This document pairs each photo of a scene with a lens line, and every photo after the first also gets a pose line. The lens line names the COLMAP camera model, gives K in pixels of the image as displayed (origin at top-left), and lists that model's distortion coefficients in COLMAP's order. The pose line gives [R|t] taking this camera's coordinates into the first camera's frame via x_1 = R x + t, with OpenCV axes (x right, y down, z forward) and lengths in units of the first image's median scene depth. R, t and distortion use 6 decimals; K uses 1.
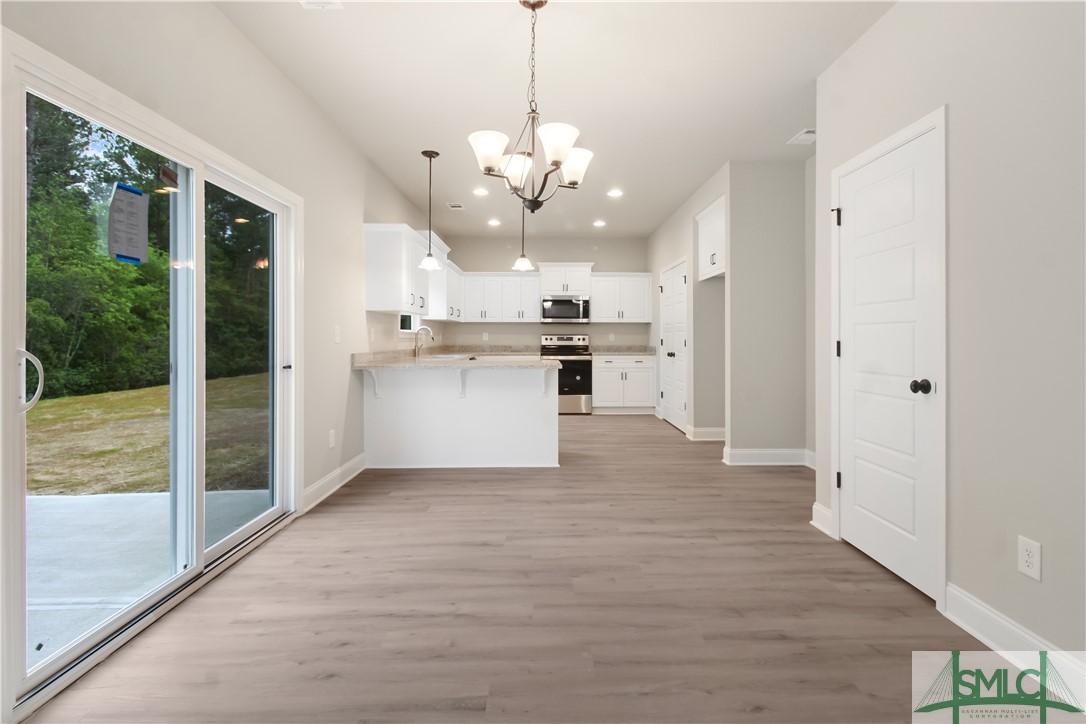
lens RADIAL K [[511.2, 0, 549.9], [0, 511.2, 341.8], [0, 0, 1]] dist [0.016345, -0.017733]
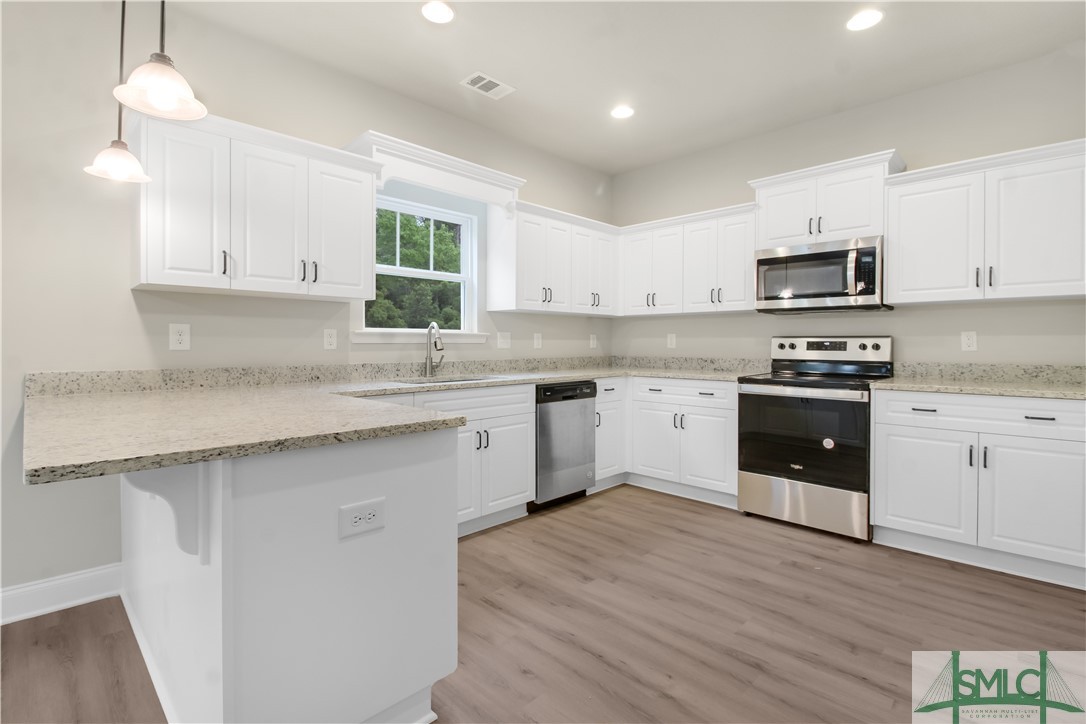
lens RADIAL K [[511.2, 0, 549.9], [0, 511.2, 341.8], [0, 0, 1]] dist [0.016345, -0.017733]
pose [[0.705493, -0.002397, -0.708713, 0.184358], [-0.005122, 0.999951, -0.008481, -0.004436], [0.708698, 0.009614, 0.705446, 0.560959]]
